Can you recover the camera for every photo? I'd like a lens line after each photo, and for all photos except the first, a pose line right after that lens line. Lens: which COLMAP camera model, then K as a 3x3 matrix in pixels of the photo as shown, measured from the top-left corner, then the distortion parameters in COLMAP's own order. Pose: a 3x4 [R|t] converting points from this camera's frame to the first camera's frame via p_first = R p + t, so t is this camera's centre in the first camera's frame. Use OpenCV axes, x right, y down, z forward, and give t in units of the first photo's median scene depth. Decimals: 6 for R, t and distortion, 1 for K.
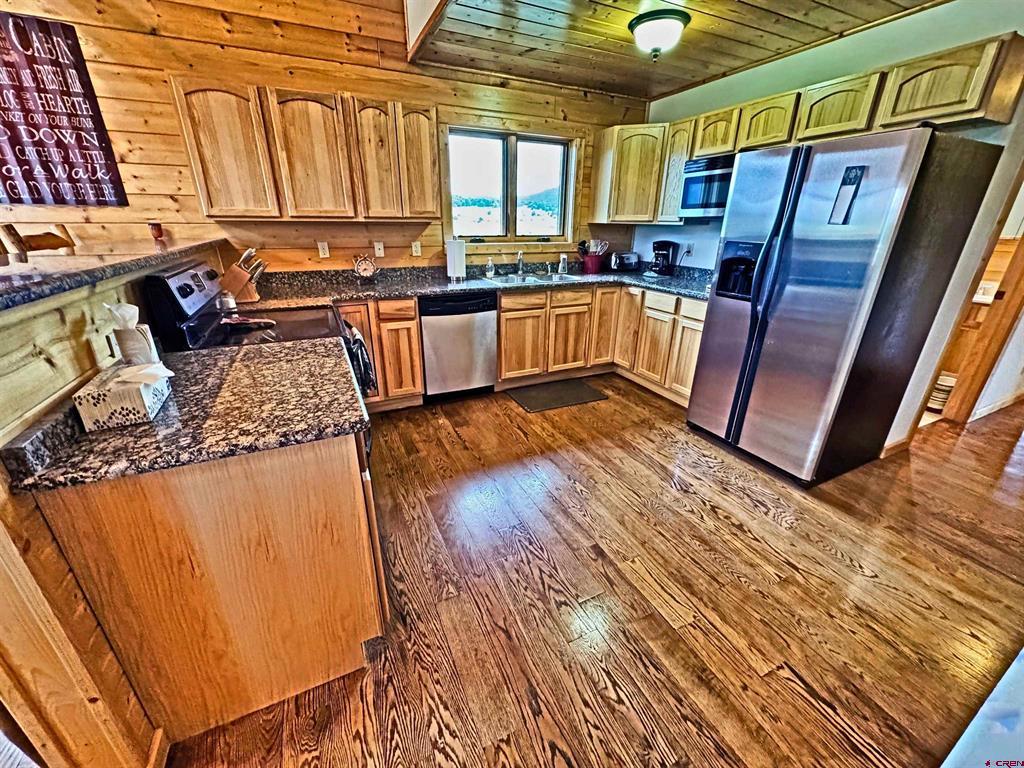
lens RADIAL K [[406.0, 0, 510.5], [0, 406.0, 383.5], [0, 0, 1]] dist [-0.001324, 0.000366]
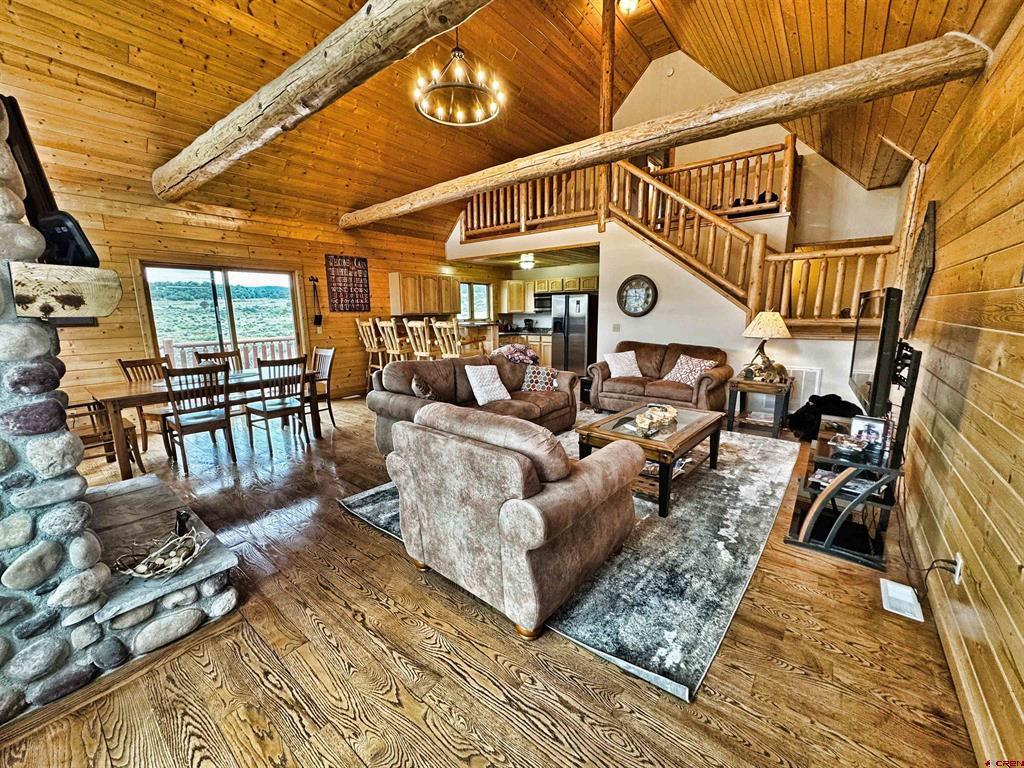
lens RADIAL K [[406.0, 0, 509.0], [0, 406.0, 383.7], [0, 0, 1]] dist [-0.001324, 0.000366]
pose [[0.896675, -0.097096, 0.431911, -1.401627], [0.181956, 0.970263, -0.159632, 0.703383], [-0.403567, 0.221726, 0.887677, -1.854621]]
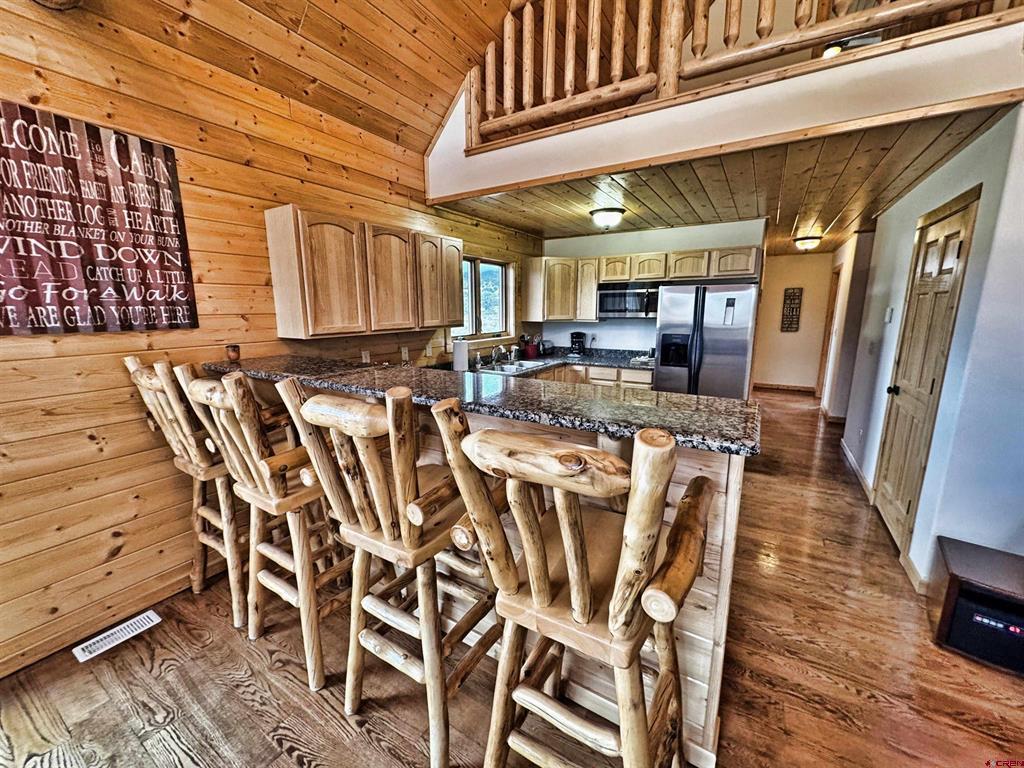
lens RADIAL K [[406.0, 0, 509.9], [0, 406.0, 384.3], [0, 0, 1]] dist [-0.001324, 0.000366]
pose [[0.838335, -0.115820, 0.532710, -0.896070], [0.214193, 0.968566, -0.126497, -0.070044], [-0.501313, 0.220150, 0.836791, -0.040299]]
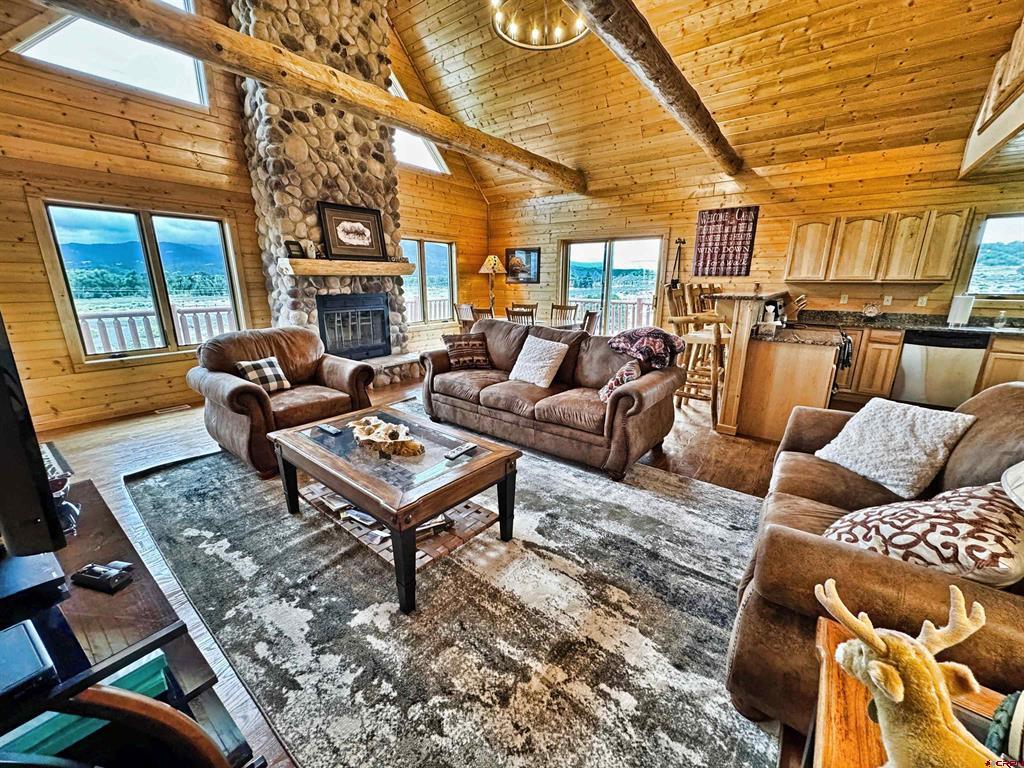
lens RADIAL K [[406.0, 0, 513.0], [0, 406.0, 383.9], [0, 0, 1]] dist [-0.001324, 0.000366]
pose [[0.468661, 0.211148, -0.857772, 0.494321], [-0.330327, 0.942460, 0.051514, 0.443331], [0.819293, 0.259202, 0.511442, -1.070251]]
